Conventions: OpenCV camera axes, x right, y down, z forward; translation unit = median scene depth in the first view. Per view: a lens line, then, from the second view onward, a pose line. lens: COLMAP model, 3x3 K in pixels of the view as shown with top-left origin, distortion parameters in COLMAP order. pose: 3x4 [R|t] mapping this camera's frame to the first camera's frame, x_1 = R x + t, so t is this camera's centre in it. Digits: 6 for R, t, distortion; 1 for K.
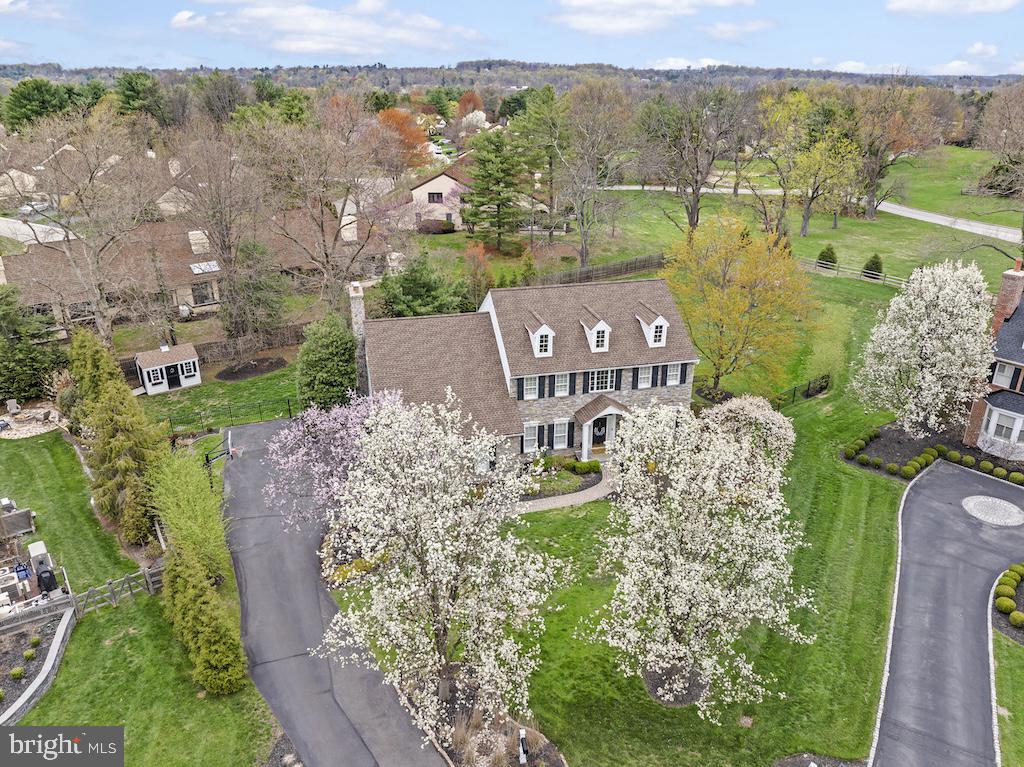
lens RADIAL K [[714.4, 0, 512.0], [0, 714.4, 383.5], [0, 0, 1]] dist [-0.006237, -0.002213]
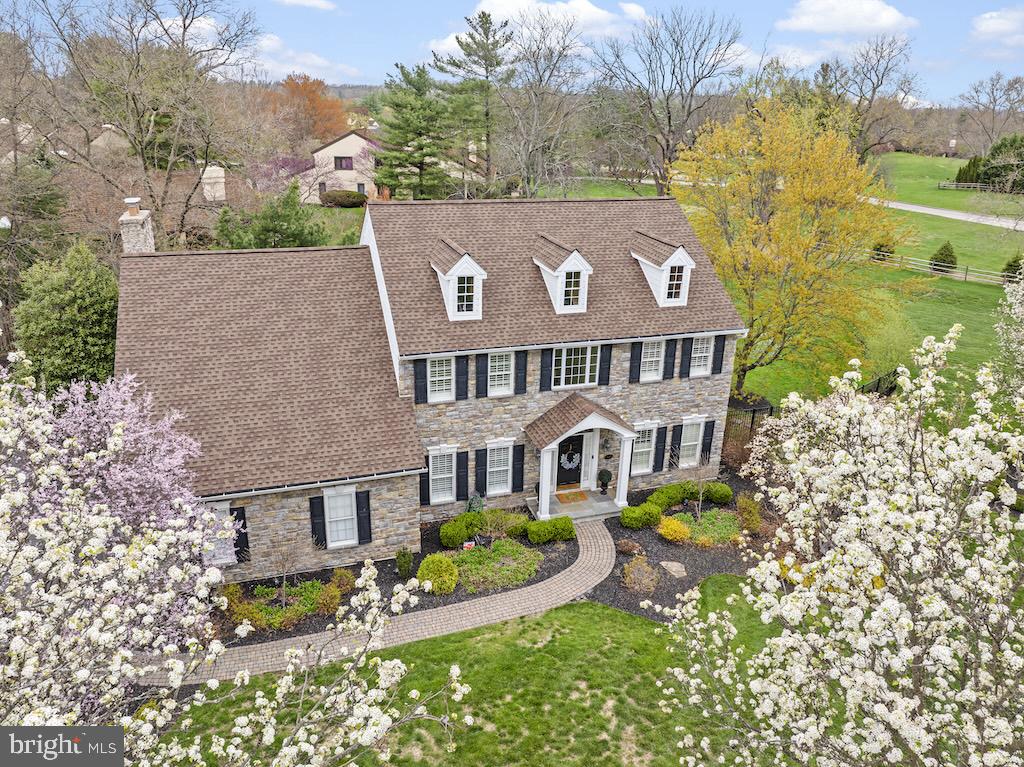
lens RADIAL K [[714.4, 0, 512.0], [0, 714.4, 383.5], [0, 0, 1]] dist [-0.006237, -0.002213]
pose [[0.996746, -0.004631, 0.080469, 0.035134], [0.006958, 0.999565, -0.028664, 0.023533], [-0.080301, 0.029130, 0.996345, 0.467965]]
